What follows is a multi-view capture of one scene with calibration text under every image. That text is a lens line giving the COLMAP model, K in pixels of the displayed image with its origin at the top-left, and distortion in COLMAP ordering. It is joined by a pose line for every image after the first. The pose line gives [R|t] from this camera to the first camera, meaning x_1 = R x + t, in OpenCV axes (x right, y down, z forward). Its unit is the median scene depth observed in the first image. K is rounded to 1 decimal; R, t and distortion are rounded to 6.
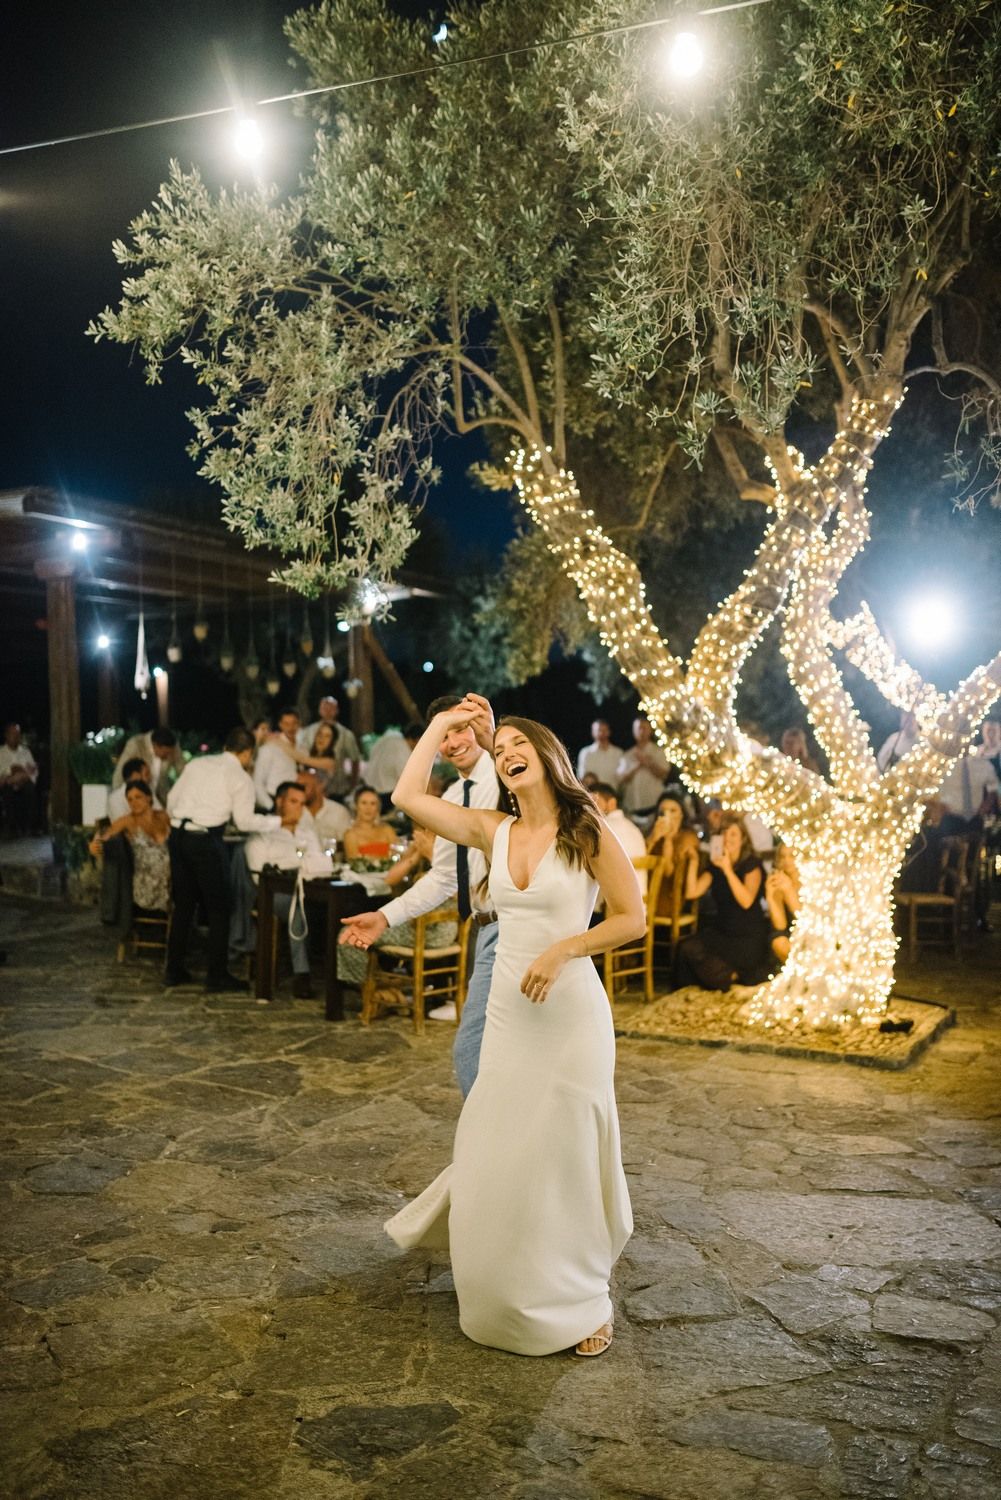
lens RADIAL K [[1431.5, 0, 500.1], [0, 1431.5, 749.5], [0, 0, 1]] dist [-0.022477, 0.000000]
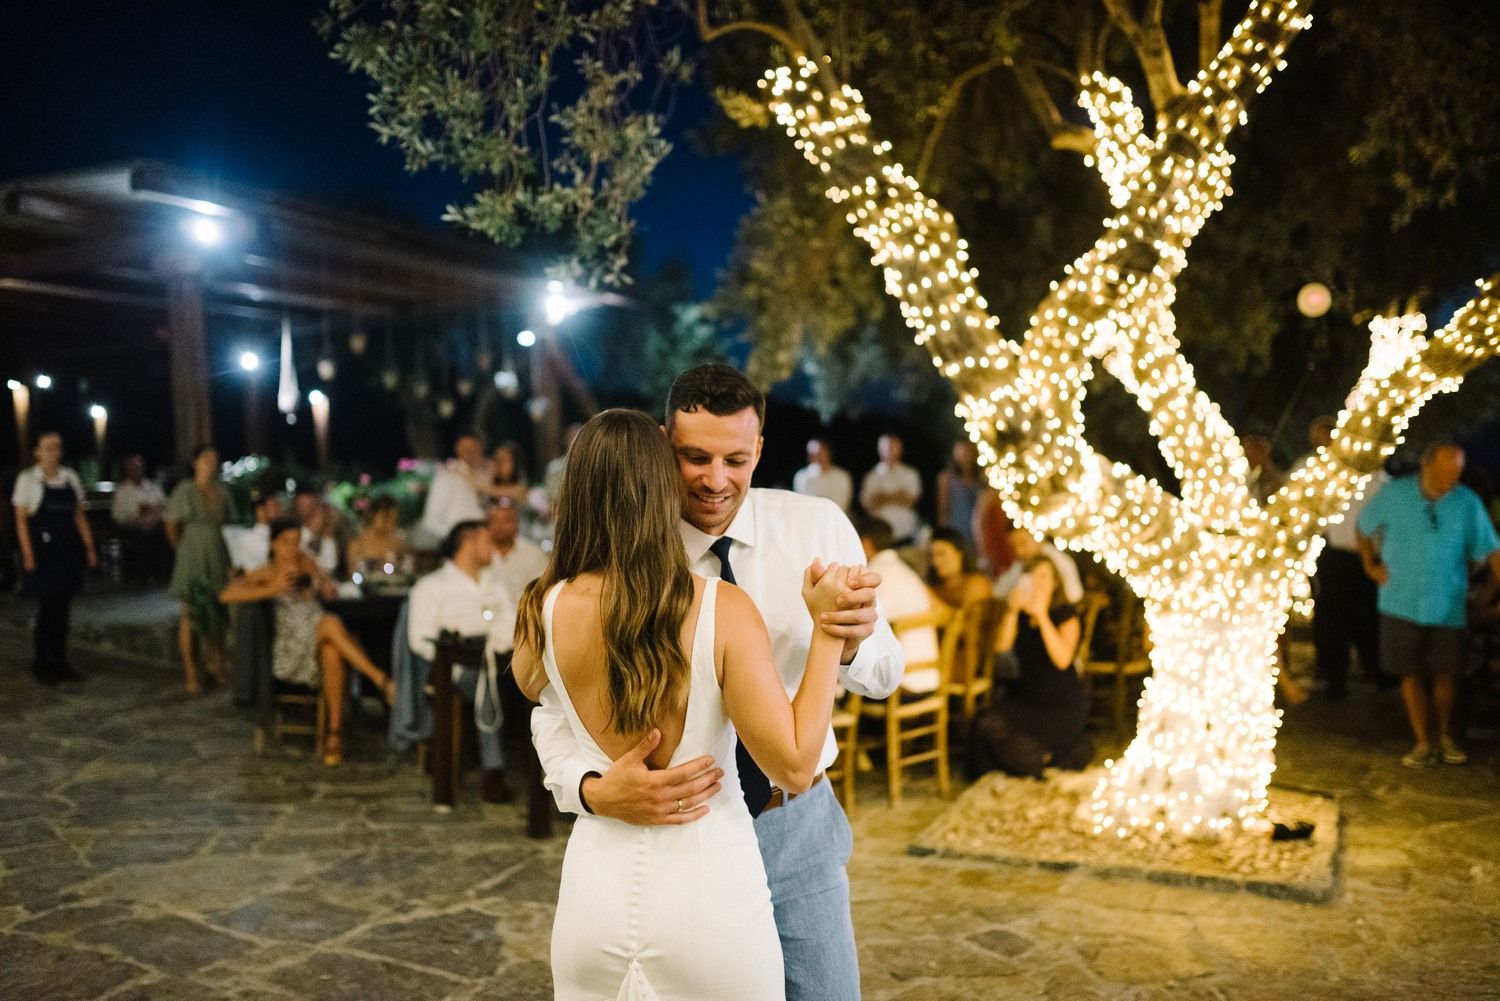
lens RADIAL K [[1431.5, 0, 751.8], [0, 1431.5, 500.2], [0, 0, 1]] dist [-0.022477, 0.000000]
pose [[0.998398, -0.016422, 0.054148, -0.045851], [0.015605, 0.999759, 0.015466, 0.002396], [-0.054389, -0.014596, 0.998413, 0.266704]]
